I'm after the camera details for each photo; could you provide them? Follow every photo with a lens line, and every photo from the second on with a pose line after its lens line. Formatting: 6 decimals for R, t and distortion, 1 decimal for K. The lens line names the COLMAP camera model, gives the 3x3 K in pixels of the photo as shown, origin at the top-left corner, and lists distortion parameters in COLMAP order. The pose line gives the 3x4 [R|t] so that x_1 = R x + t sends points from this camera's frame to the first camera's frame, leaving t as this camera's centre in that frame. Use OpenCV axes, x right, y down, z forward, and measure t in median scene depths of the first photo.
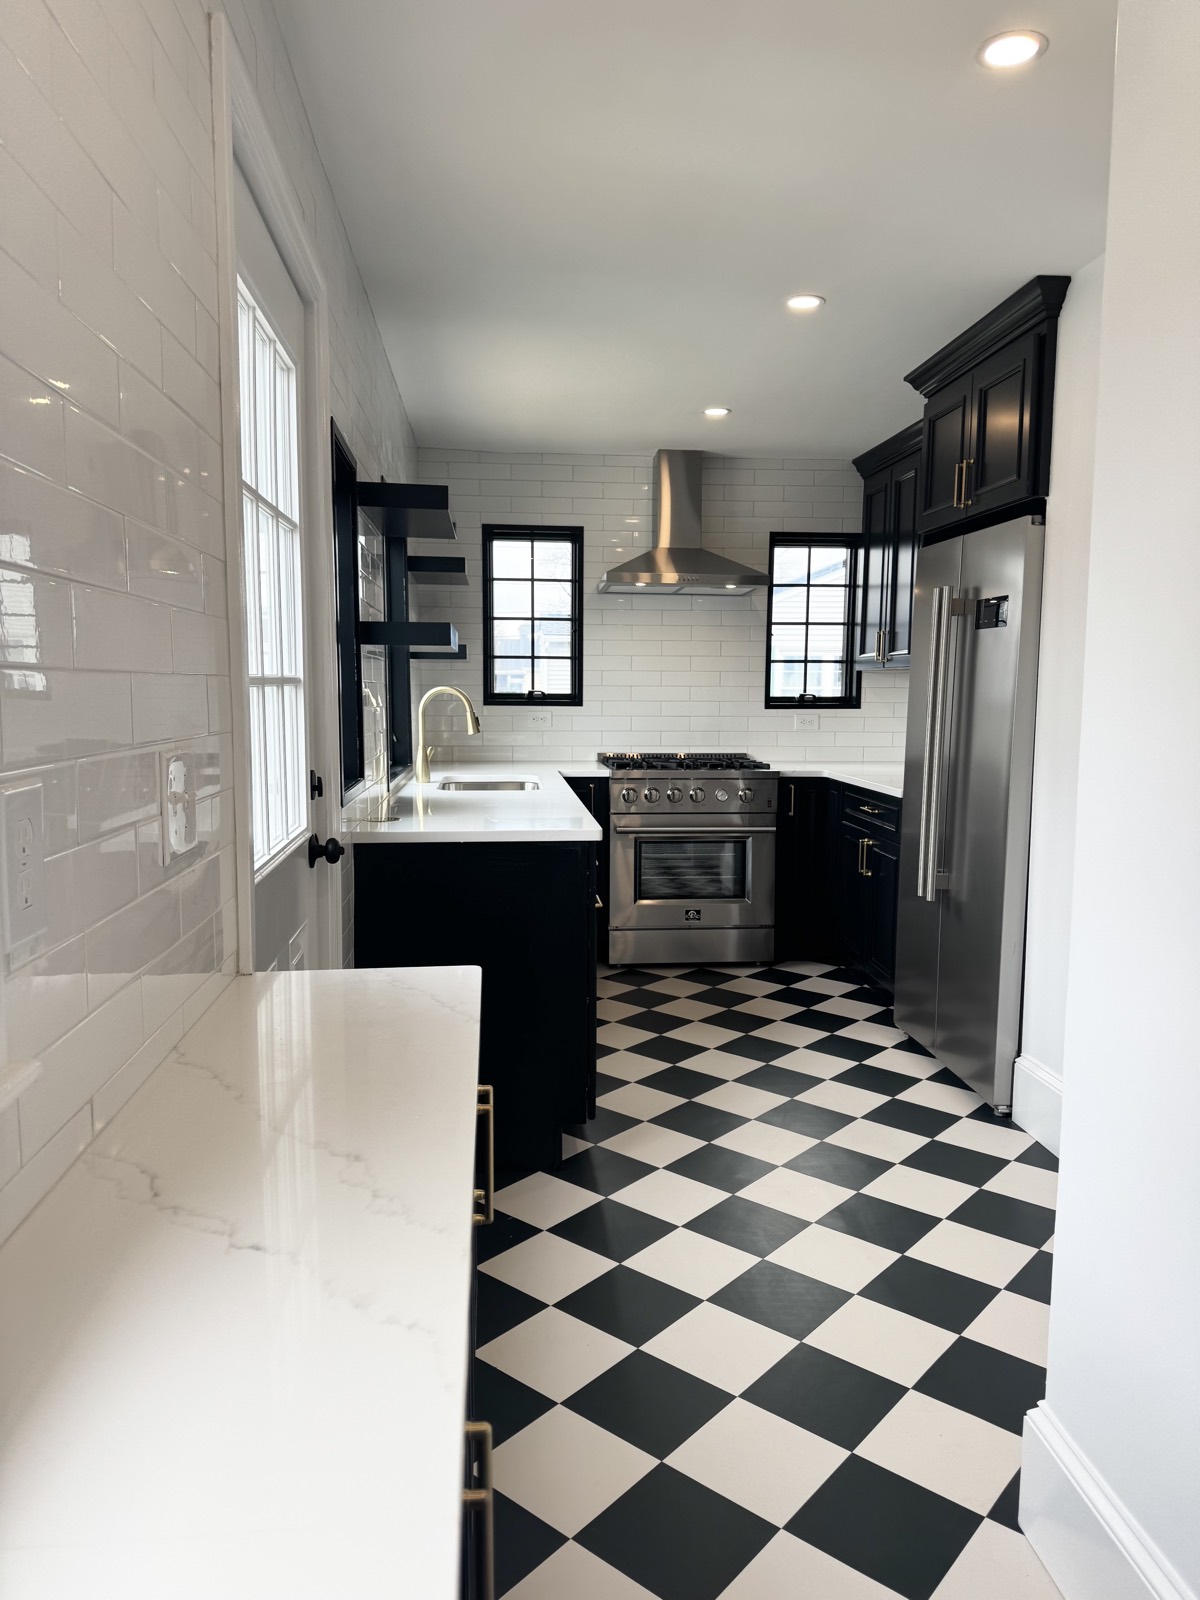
lens RADIAL K [[1120.6, 0, 600.0], [0, 1120.6, 800.0], [0, 0, 1]] dist [0.293422, -0.356713]
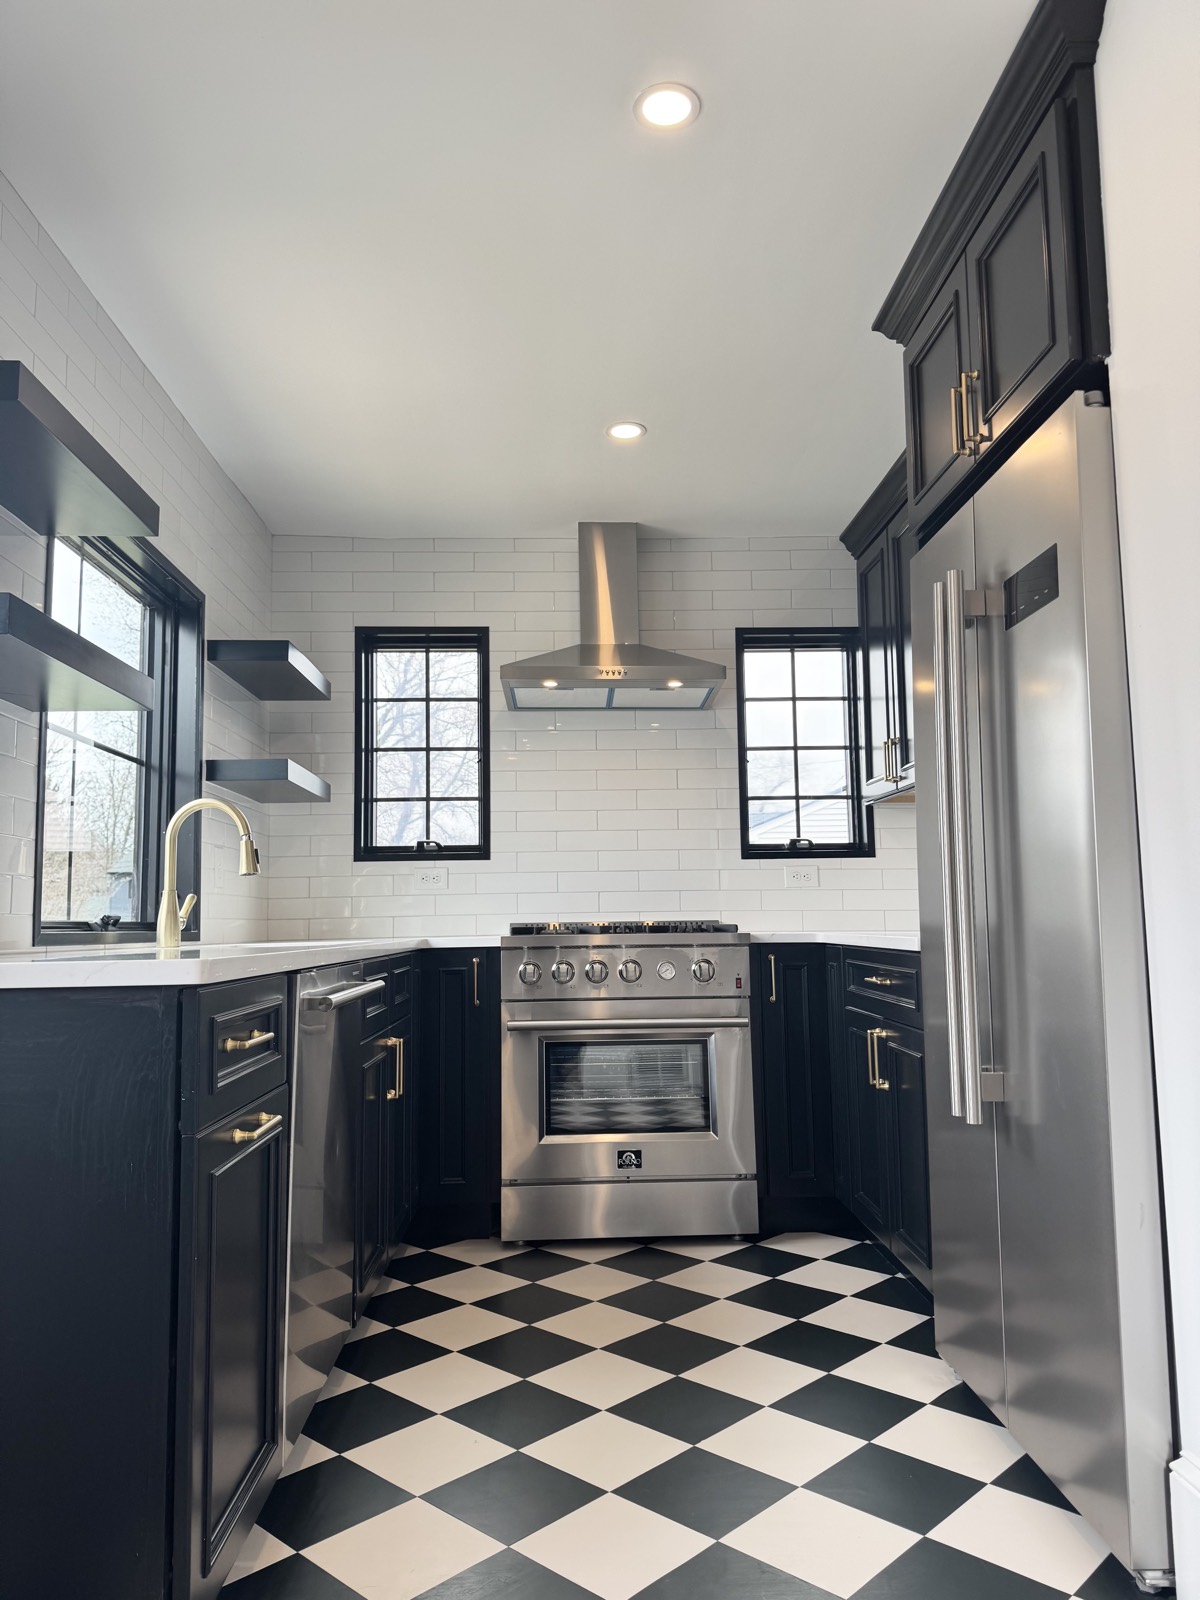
lens RADIAL K [[1121.6, 0, 594.4], [0, 1121.6, 812.1], [0, 0, 1]] dist [0.087737, -0.048200]
pose [[0.997794, -0.026059, -0.061058, 0.104006], [0.013280, 0.979498, -0.201015, 0.035307], [0.065045, 0.199761, 0.977683, 0.309179]]
